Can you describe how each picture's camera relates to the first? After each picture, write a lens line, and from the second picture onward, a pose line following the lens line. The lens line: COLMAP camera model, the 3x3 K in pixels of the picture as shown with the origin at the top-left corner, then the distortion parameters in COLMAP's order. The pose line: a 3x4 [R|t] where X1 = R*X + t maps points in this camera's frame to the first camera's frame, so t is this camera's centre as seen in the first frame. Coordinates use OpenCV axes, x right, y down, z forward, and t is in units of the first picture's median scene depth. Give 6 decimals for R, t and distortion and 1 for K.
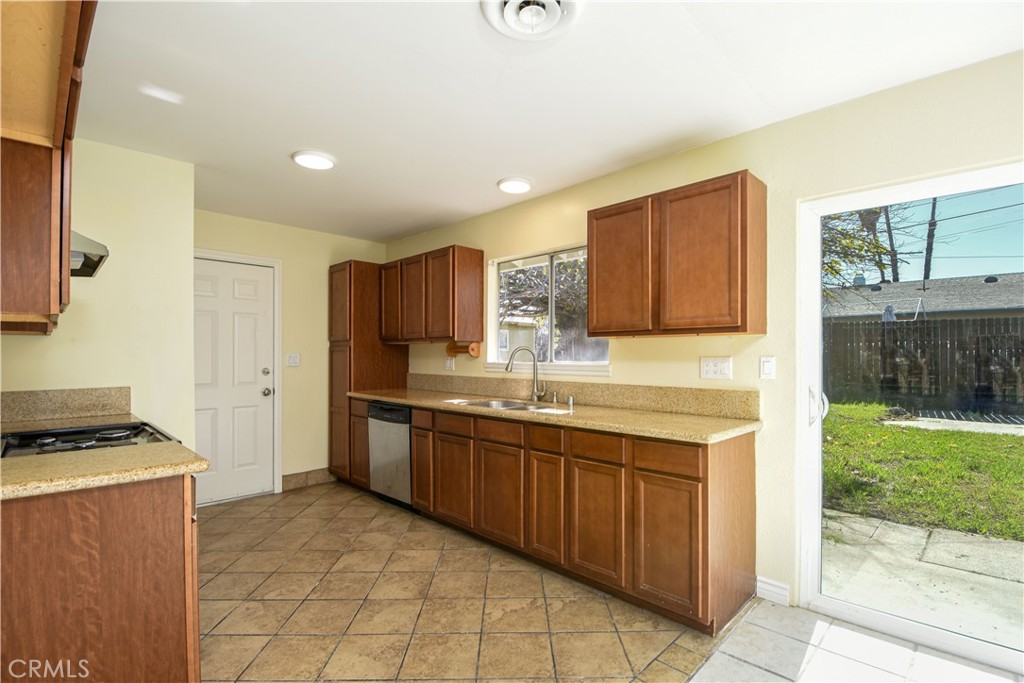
lens RADIAL K [[471.1, 0, 511.7], [0, 471.1, 350.5], [0, 0, 1]] dist [-0.030736, -0.006653]
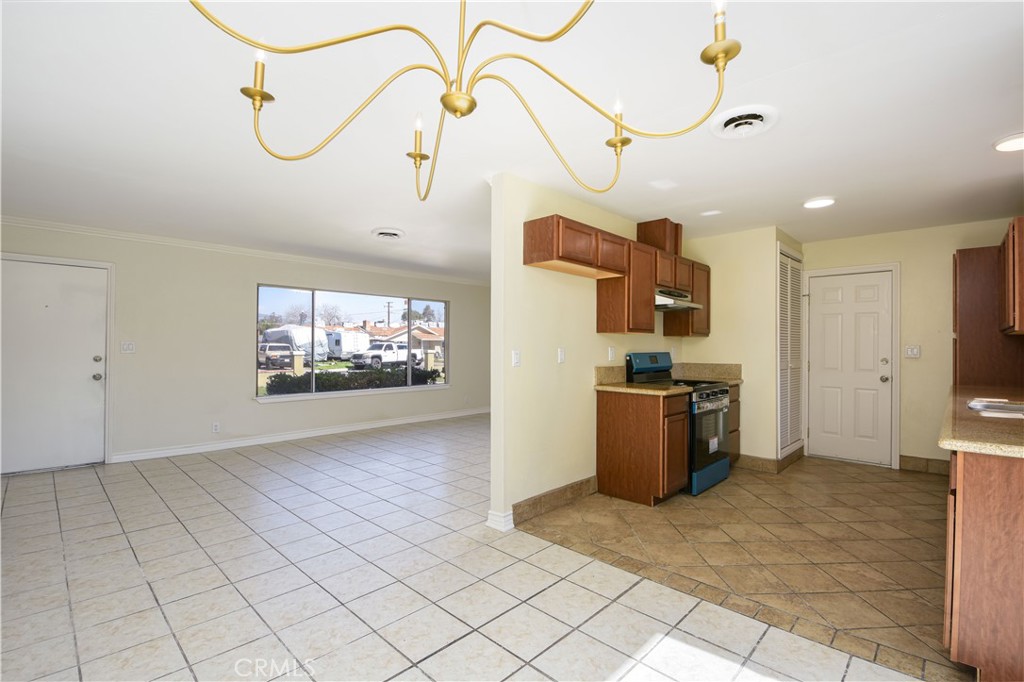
lens RADIAL K [[471.1, 0, 508.2], [0, 471.1, 339.6], [0, 0, 1]] dist [-0.030736, -0.006653]
pose [[-0.033543, -0.007560, -0.999409, 0.981007], [0.006245, 0.999950, -0.007774, -0.007908], [0.999418, -0.006502, -0.033494, 0.156399]]
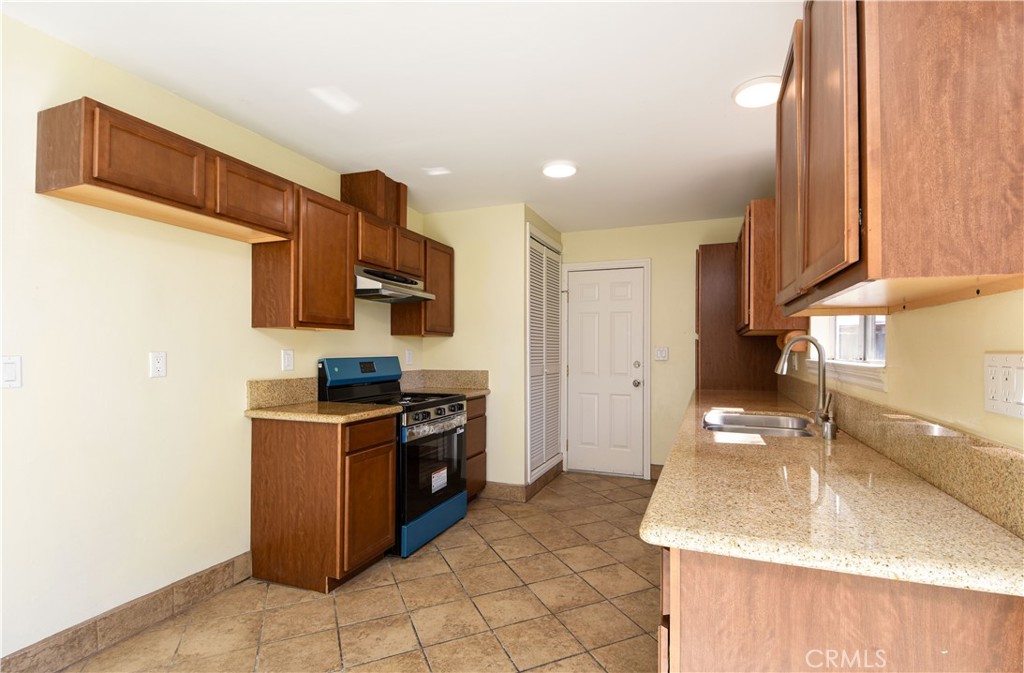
lens RADIAL K [[471.1, 0, 549.4], [0, 471.1, 346.2], [0, 0, 1]] dist [-0.030736, -0.006653]
pose [[0.411148, -0.001881, -0.911566, 0.584507], [0.007272, 0.999973, 0.001217, 0.001259], [0.911539, -0.007130, 0.411151, 0.553846]]
